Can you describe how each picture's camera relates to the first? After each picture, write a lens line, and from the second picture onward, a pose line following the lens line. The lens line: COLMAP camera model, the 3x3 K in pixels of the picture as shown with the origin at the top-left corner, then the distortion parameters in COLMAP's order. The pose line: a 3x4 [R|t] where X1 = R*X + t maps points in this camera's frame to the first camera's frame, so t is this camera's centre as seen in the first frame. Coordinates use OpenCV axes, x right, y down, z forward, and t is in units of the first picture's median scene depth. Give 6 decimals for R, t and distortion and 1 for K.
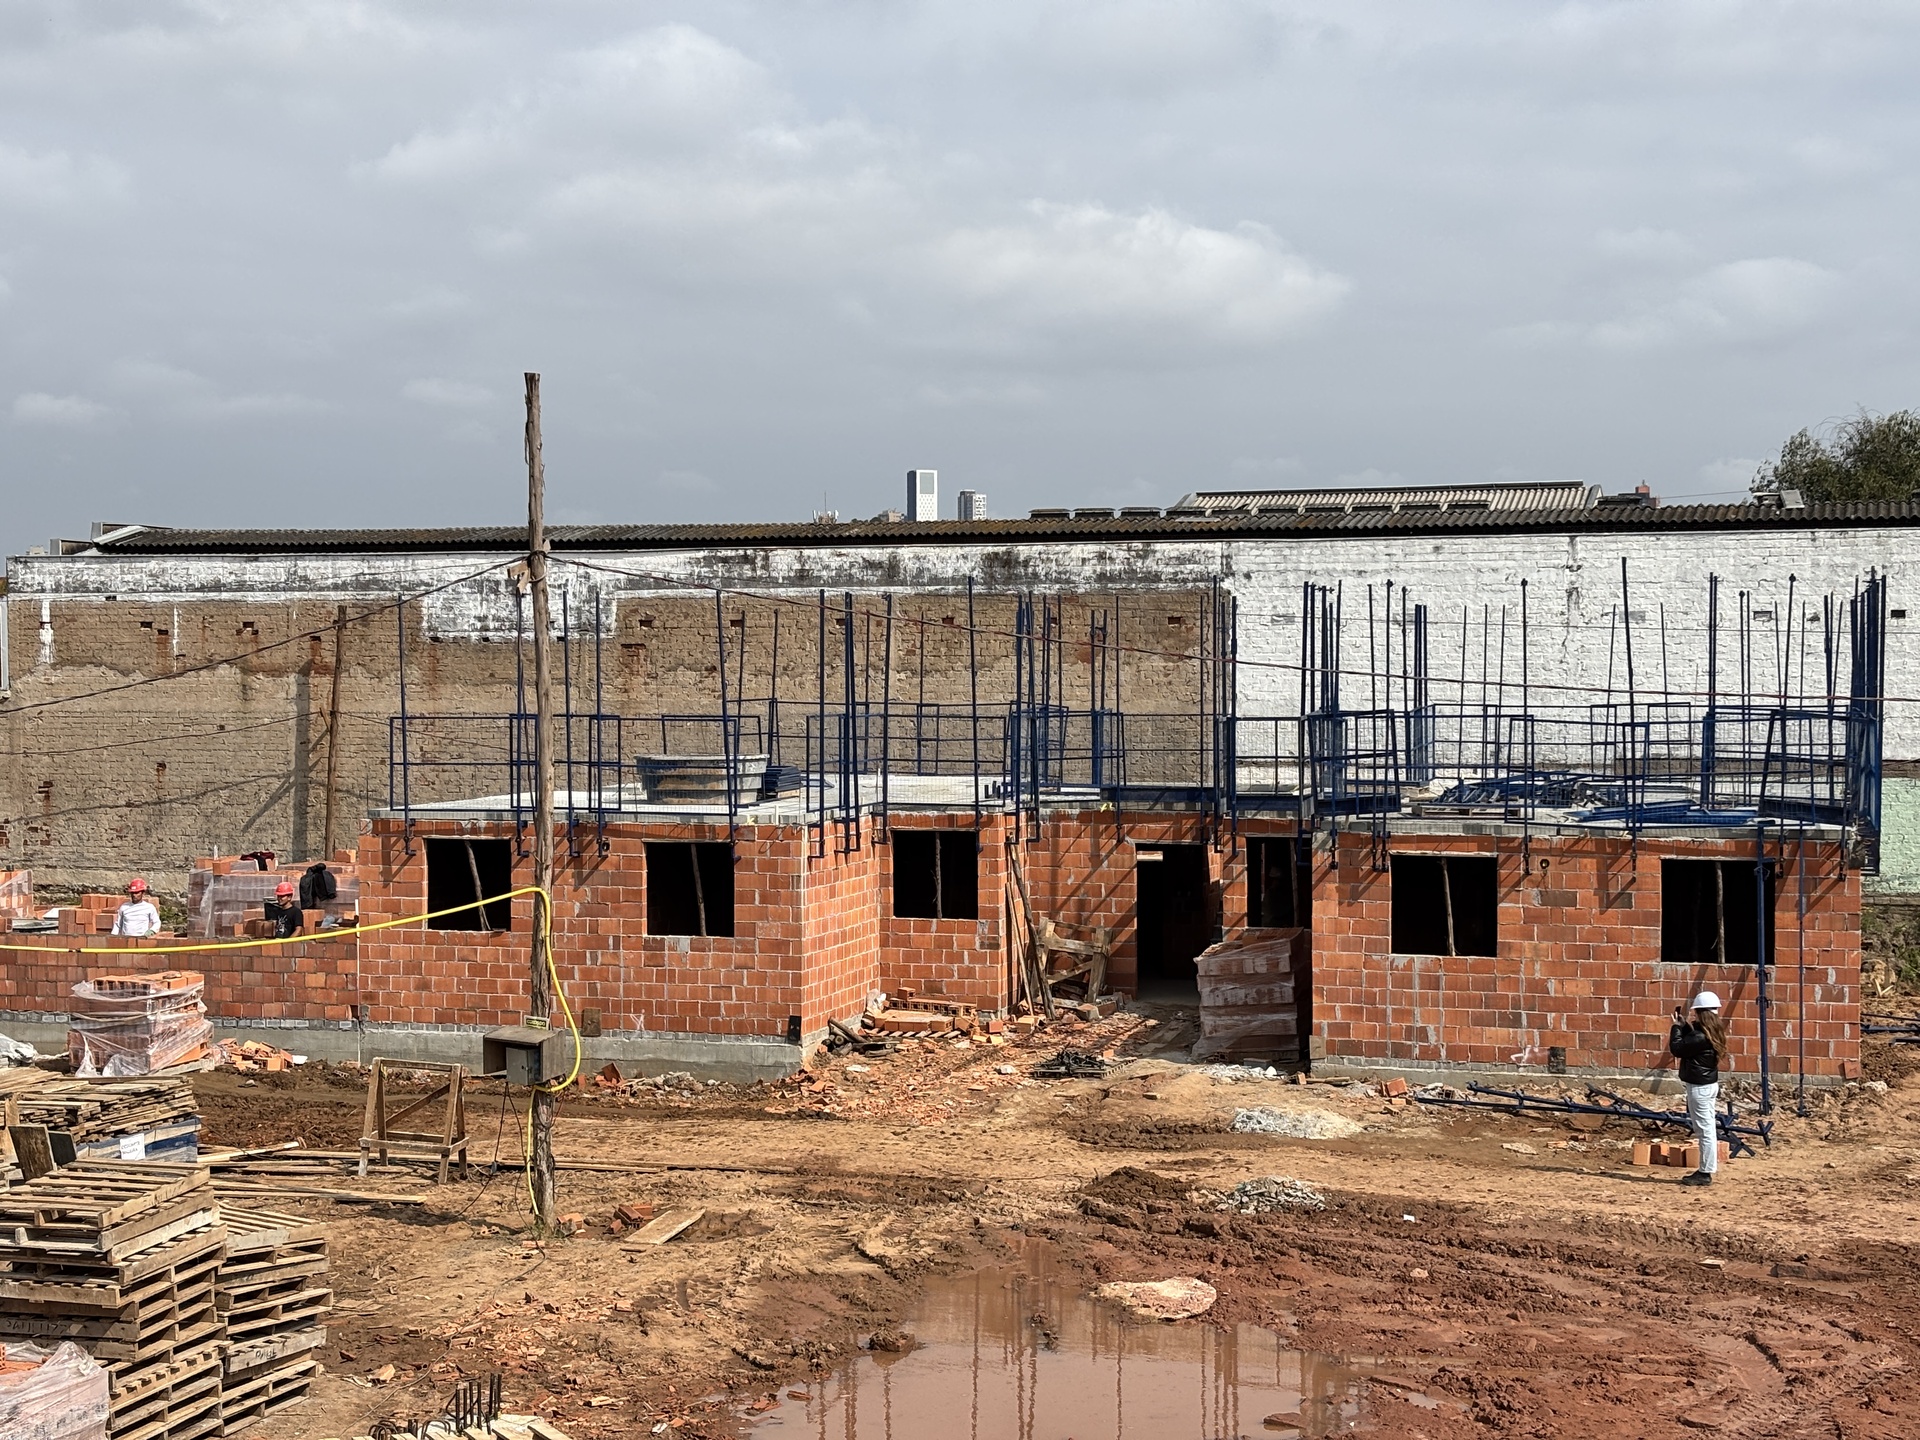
lens RADIAL K [[2916.4, 0, 959.3], [0, 2916.4, 718.3], [0, 0, 1]] dist [0.234008, 0.000000]
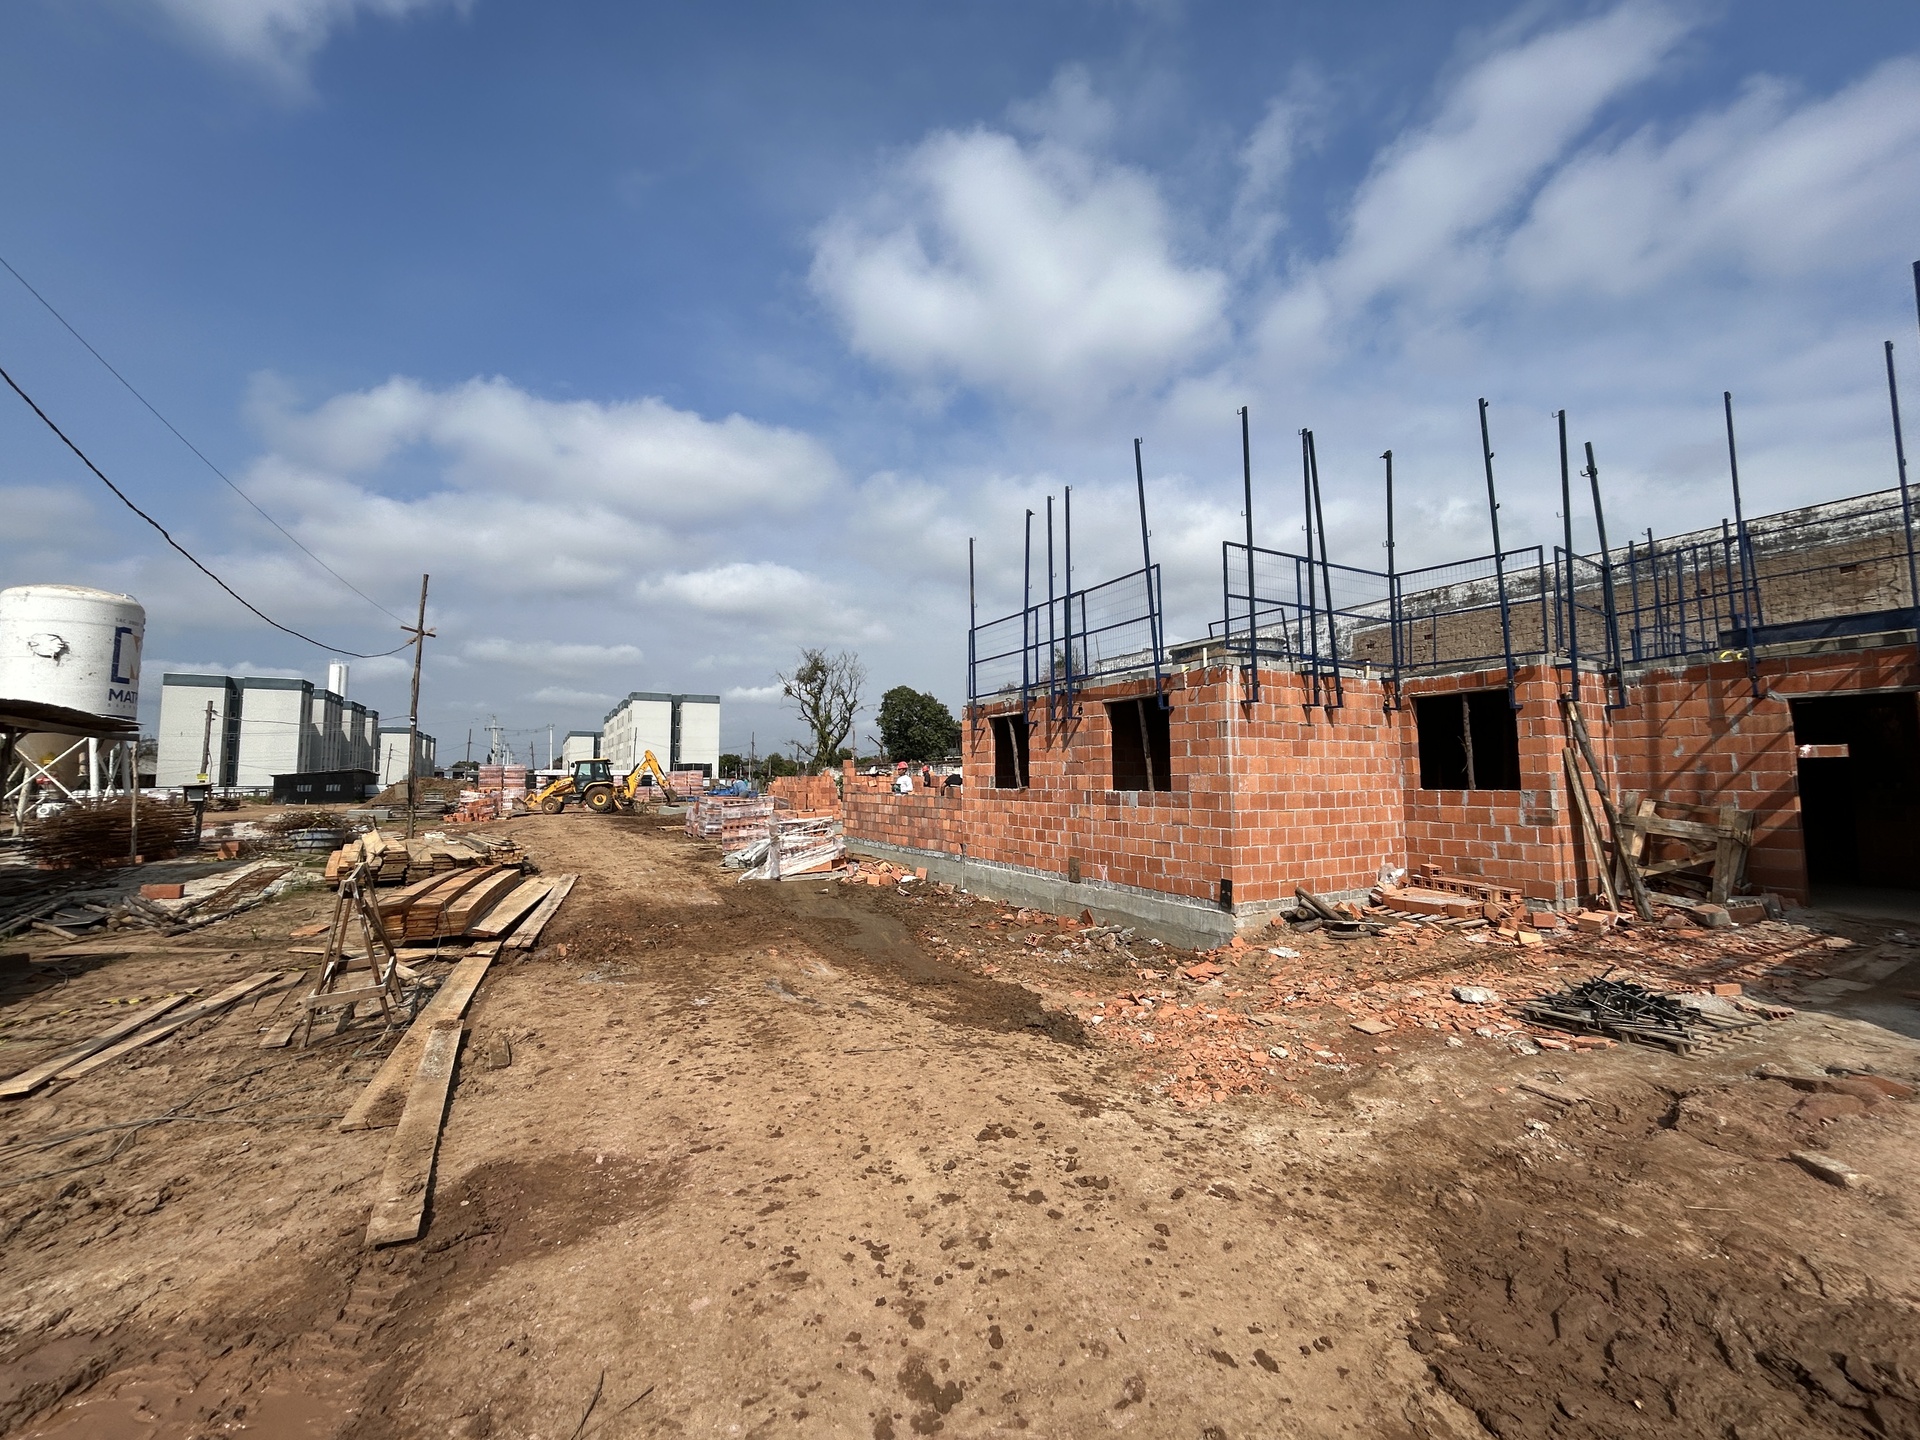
lens RADIAL K [[776.1, 0, 956.5], [0, 776.1, 715.6], [0, 0, 1]] dist [0.000527, -0.000928]
pose [[0.704289, -0.060512, -0.707330, 0.051906], [-0.008711, 0.995549, -0.093842, 0.070204], [0.709860, 0.072253, 0.700627, 0.723771]]
